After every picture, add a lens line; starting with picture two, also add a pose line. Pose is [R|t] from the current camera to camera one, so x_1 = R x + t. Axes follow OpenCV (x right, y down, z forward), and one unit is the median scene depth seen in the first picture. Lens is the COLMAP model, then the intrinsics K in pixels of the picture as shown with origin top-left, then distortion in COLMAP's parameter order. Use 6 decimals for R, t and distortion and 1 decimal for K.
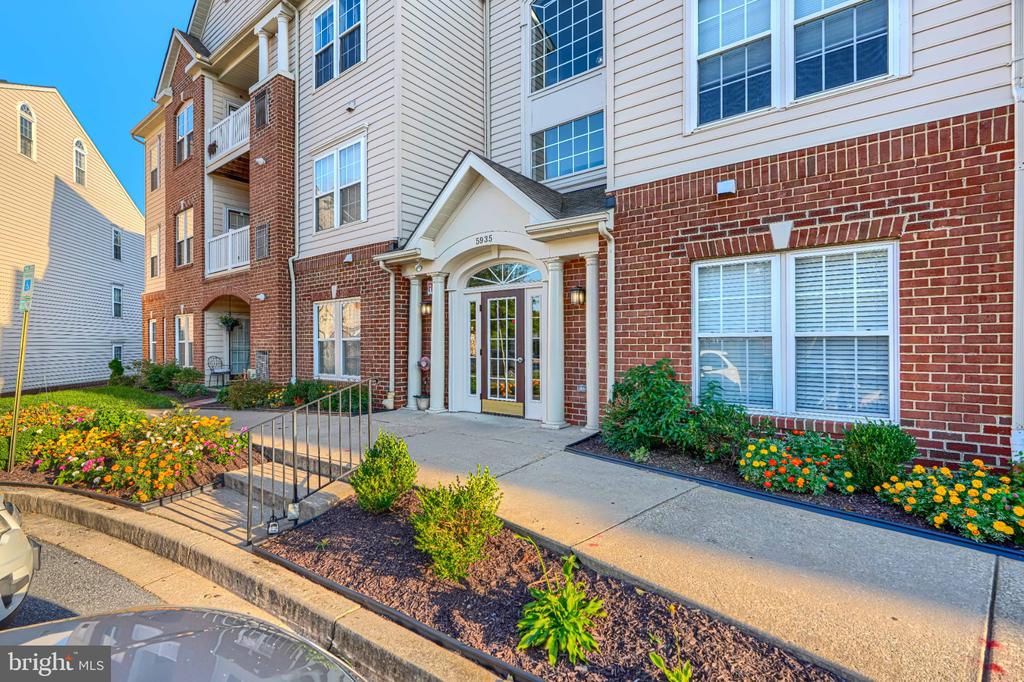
lens RADIAL K [[467.6, 0, 518.0], [0, 467.6, 341.4], [0, 0, 1]] dist [0.003200, 0.000099]
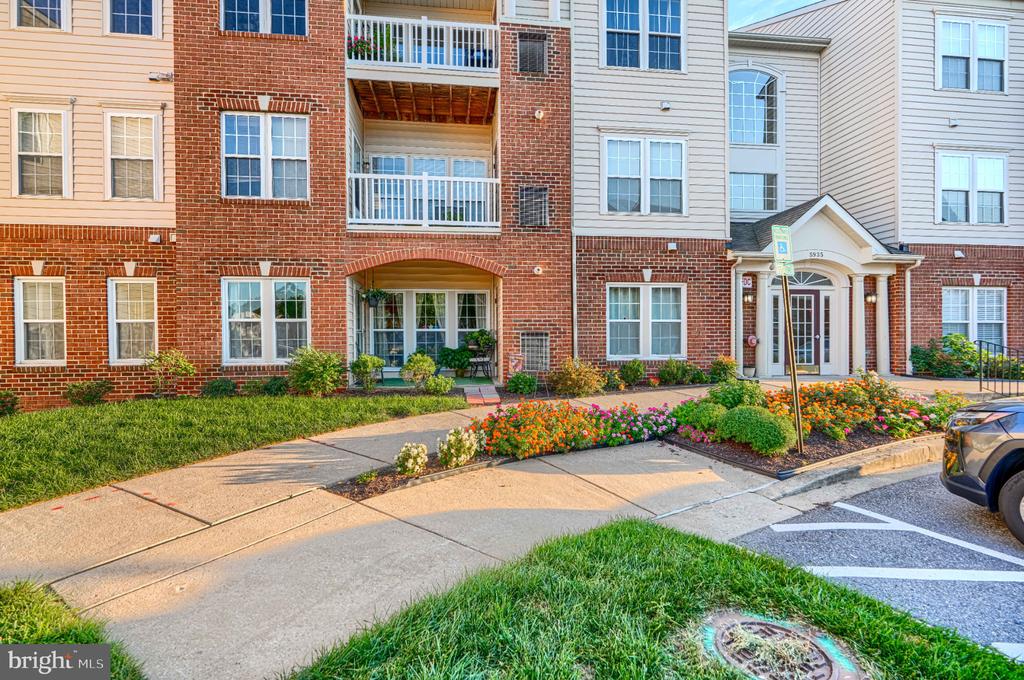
lens RADIAL K [[467.6, 0, 505.1], [0, 467.6, 344.8], [0, 0, 1]] dist [0.003200, 0.000099]
pose [[0.714061, -0.004570, 0.700069, -1.803345], [-0.001322, 0.999968, 0.007876, 0.055771], [-0.700083, -0.006550, 0.714032, 0.629716]]
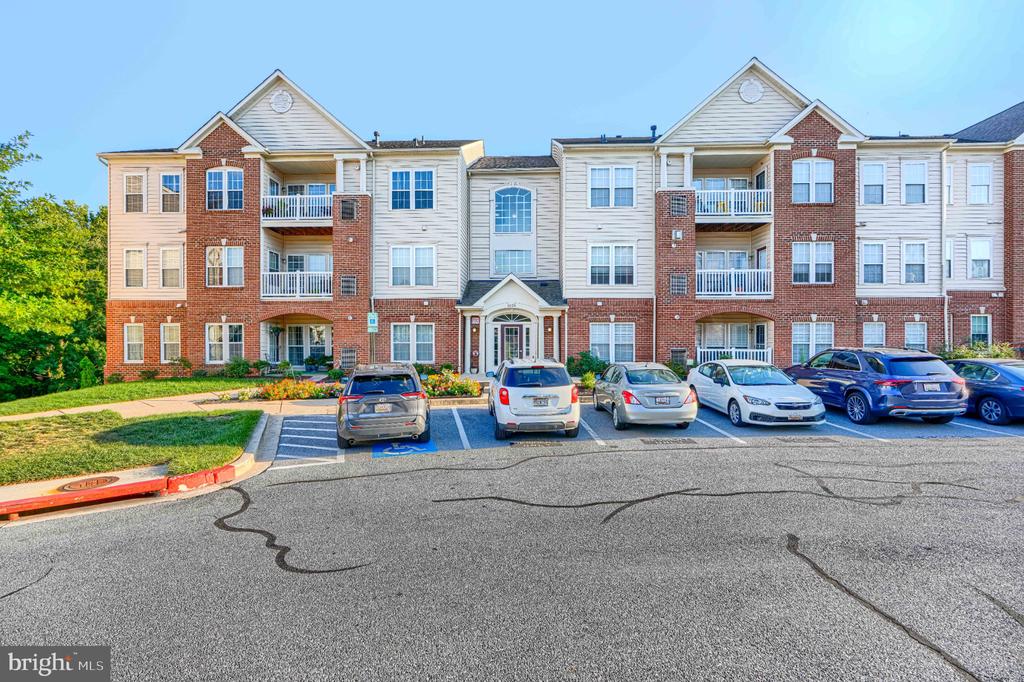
lens RADIAL K [[467.6, 0, 511.3], [0, 467.6, 344.0], [0, 0, 1]] dist [0.003200, 0.000099]
pose [[0.816179, 0.000983, 0.577798, -1.593278], [-0.004823, 0.999975, 0.005112, -0.013620], [-0.577779, -0.006959, 0.816164, -1.148401]]
